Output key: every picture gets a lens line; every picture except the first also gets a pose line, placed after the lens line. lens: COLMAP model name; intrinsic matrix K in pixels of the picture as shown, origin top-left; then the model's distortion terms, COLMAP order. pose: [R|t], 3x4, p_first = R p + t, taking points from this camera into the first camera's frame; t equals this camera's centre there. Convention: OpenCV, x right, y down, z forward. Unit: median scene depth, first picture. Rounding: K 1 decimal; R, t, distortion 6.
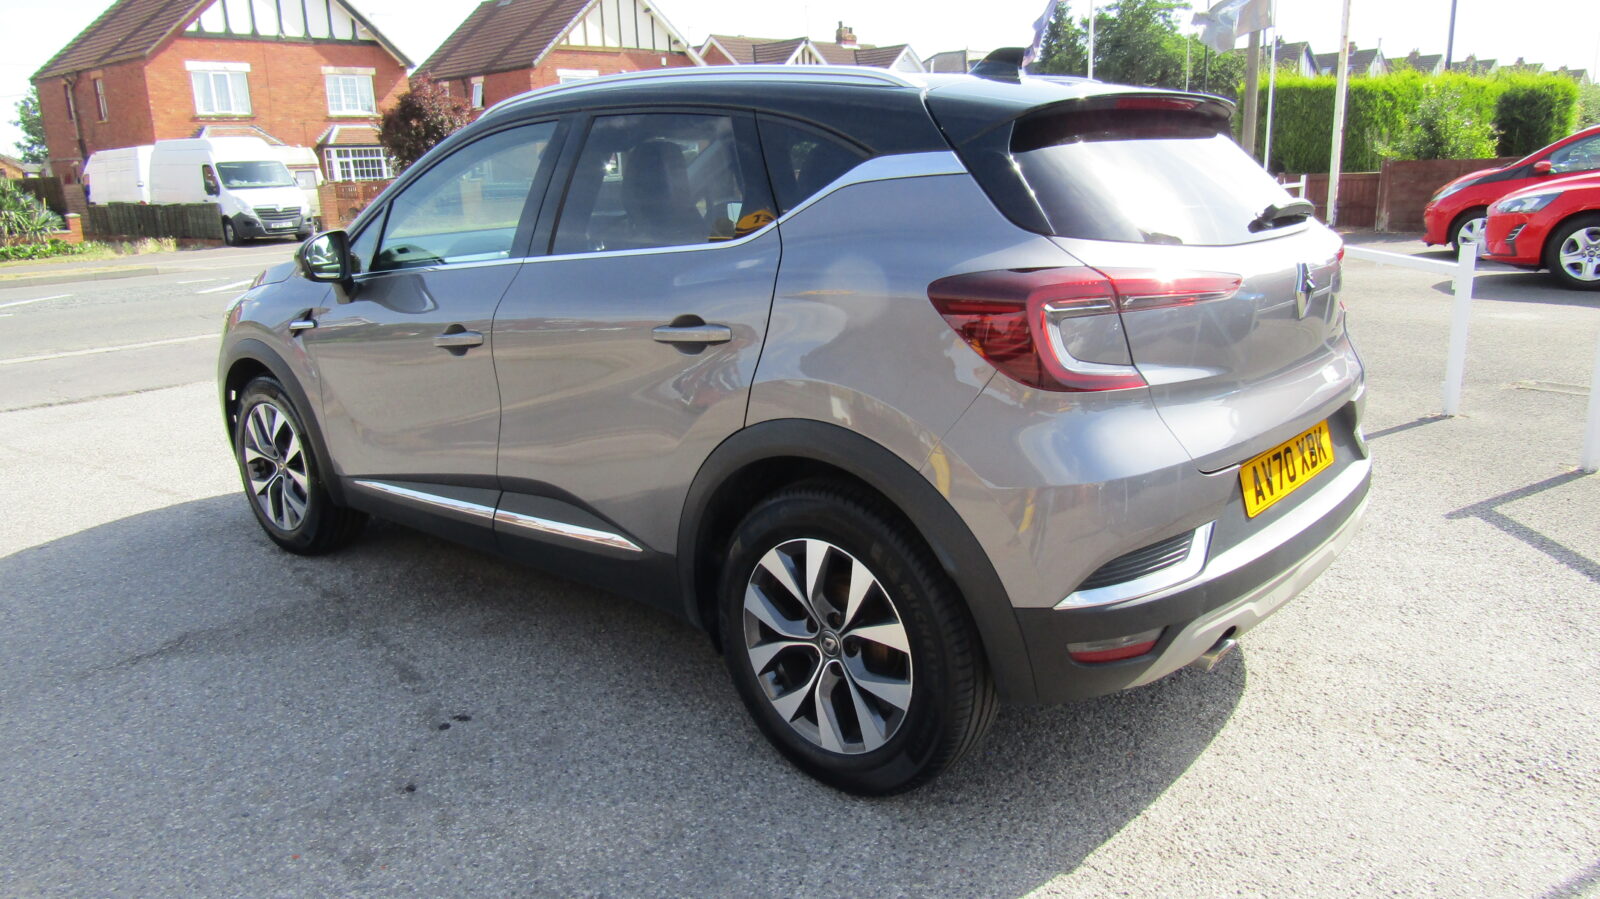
lens RADIAL K [[1129.8, 0, 805.1], [0, 1129.8, 446.9], [0, 0, 1]] dist [-0.010553, -0.003153]
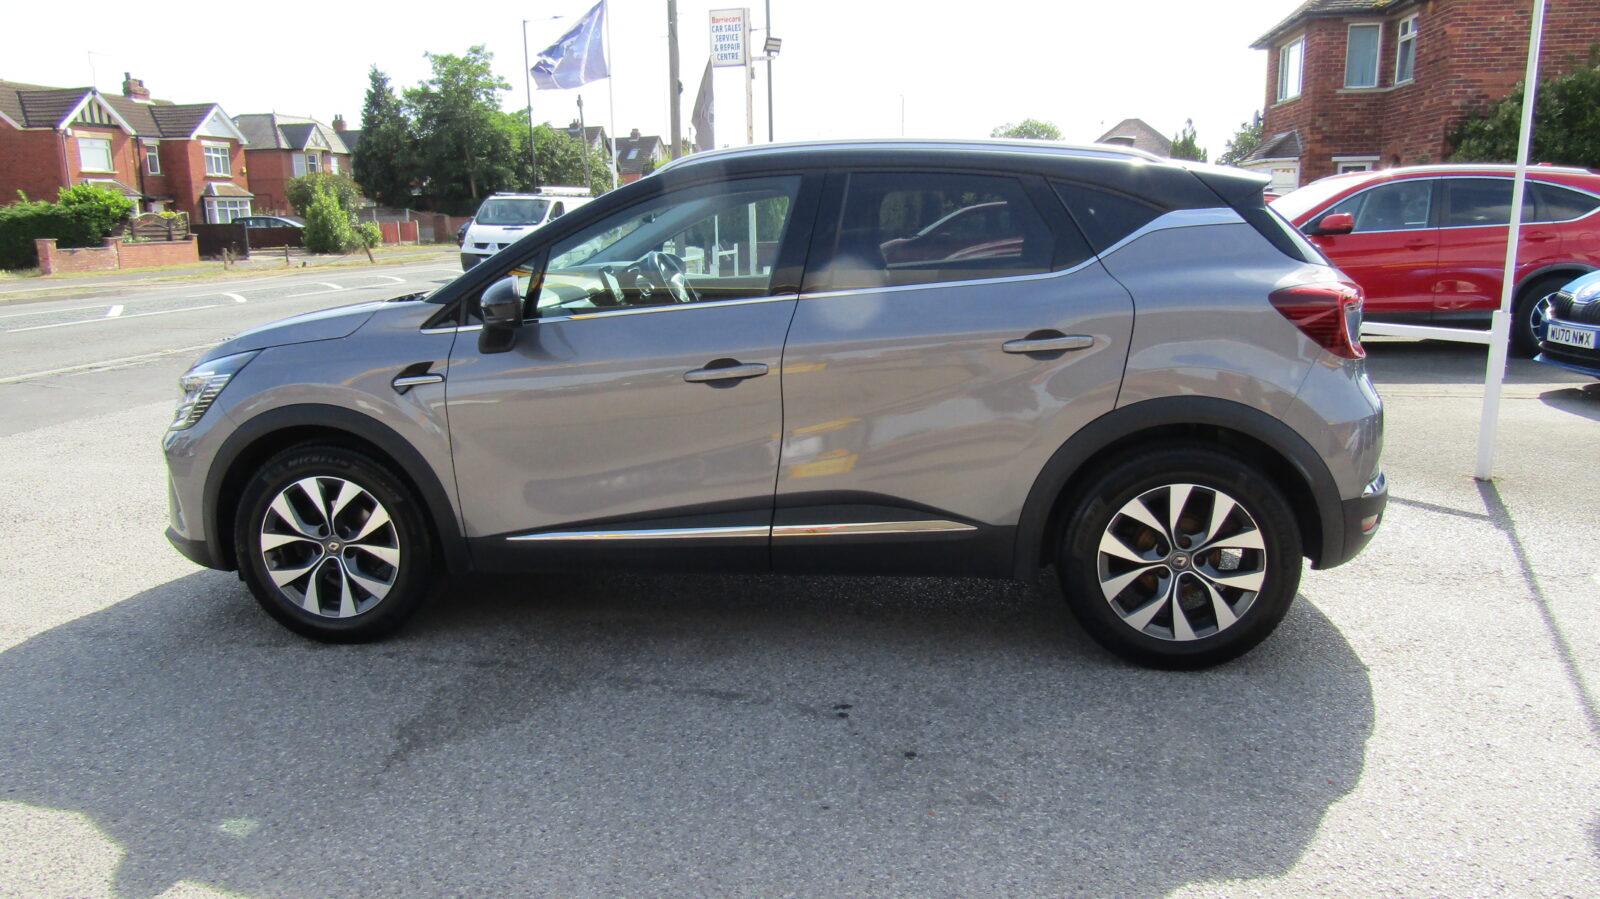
lens RADIAL K [[1129.8, 0, 802.4], [0, 1129.8, 450.7], [0, 0, 1]] dist [-0.010553, -0.003153]
pose [[0.830506, -0.093399, 0.549123, -0.843434], [0.124974, 0.991952, -0.020295, 0.008885], [-0.542808, 0.085481, 0.835495, 0.072714]]
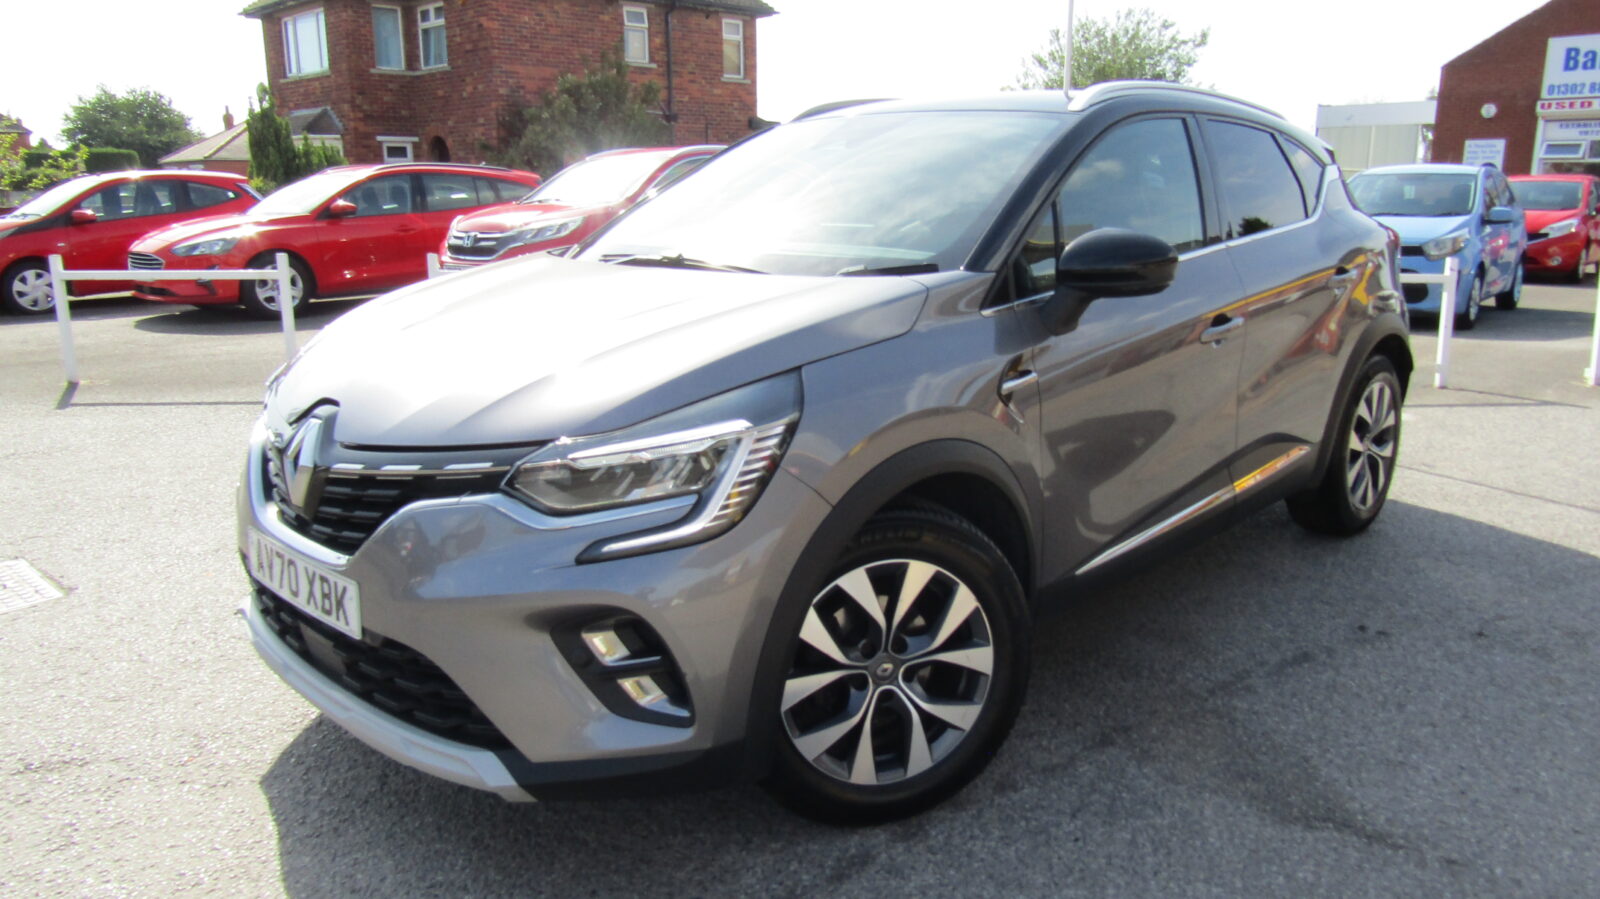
lens RADIAL K [[1129.8, 0, 796.2], [0, 1129.8, 453.3], [0, 0, 1]] dist [-0.010553, -0.003153]
pose [[0.041828, -0.196089, 0.979694, -1.317787], [0.248129, 0.951871, 0.179926, -0.264159], [-0.967824, 0.235564, 0.088470, 1.304532]]
